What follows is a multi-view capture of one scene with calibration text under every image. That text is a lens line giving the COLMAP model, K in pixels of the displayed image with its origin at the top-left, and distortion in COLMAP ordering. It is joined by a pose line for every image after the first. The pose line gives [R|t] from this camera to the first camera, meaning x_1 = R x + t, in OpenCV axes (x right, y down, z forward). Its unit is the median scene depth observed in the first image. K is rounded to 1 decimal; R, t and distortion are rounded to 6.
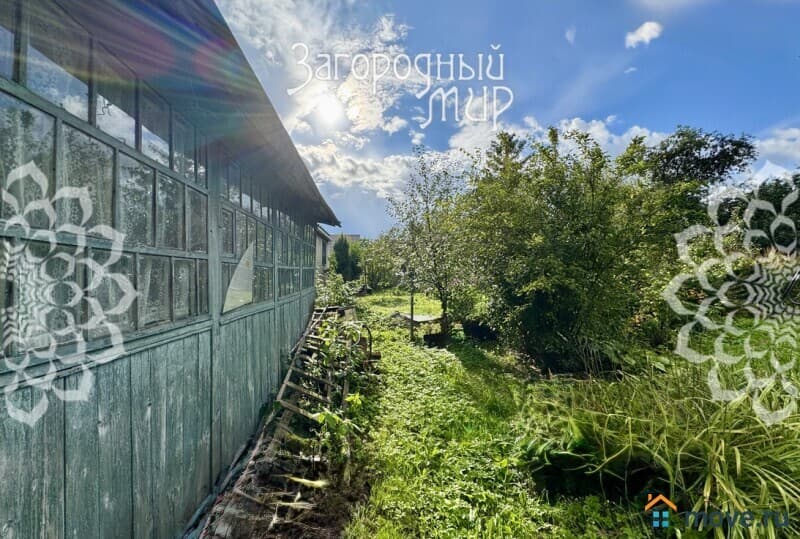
lens RADIAL K [[318.4, 0, 396.9], [0, 318.4, 272.2], [0, 0, 1]] dist [-0.001532, 0.000089]
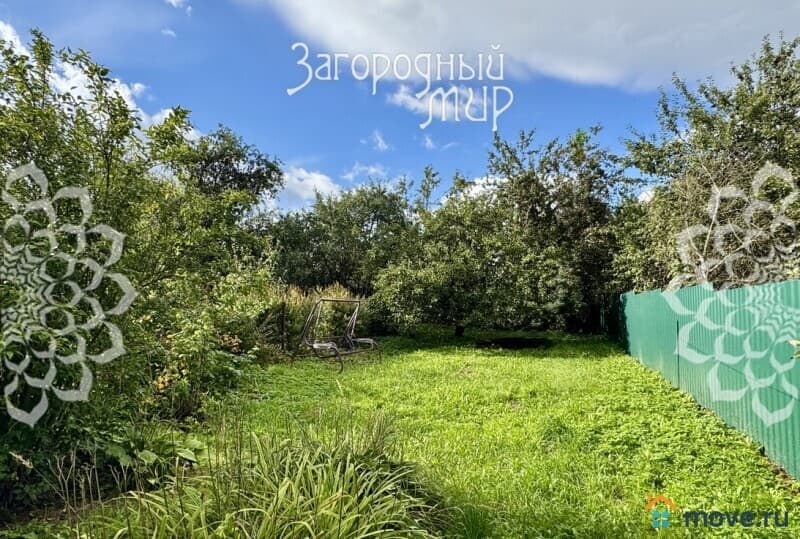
lens RADIAL K [[490.2, 0, 396.6], [0, 490.2, 268.3], [0, 0, 1]] dist [0.005901, -0.001528]
pose [[0.457499, 0.084838, 0.885154, 0.061332], [-0.018559, 0.996132, -0.085882, -0.010853], [-0.889017, 0.022864, 0.457304, 0.099106]]
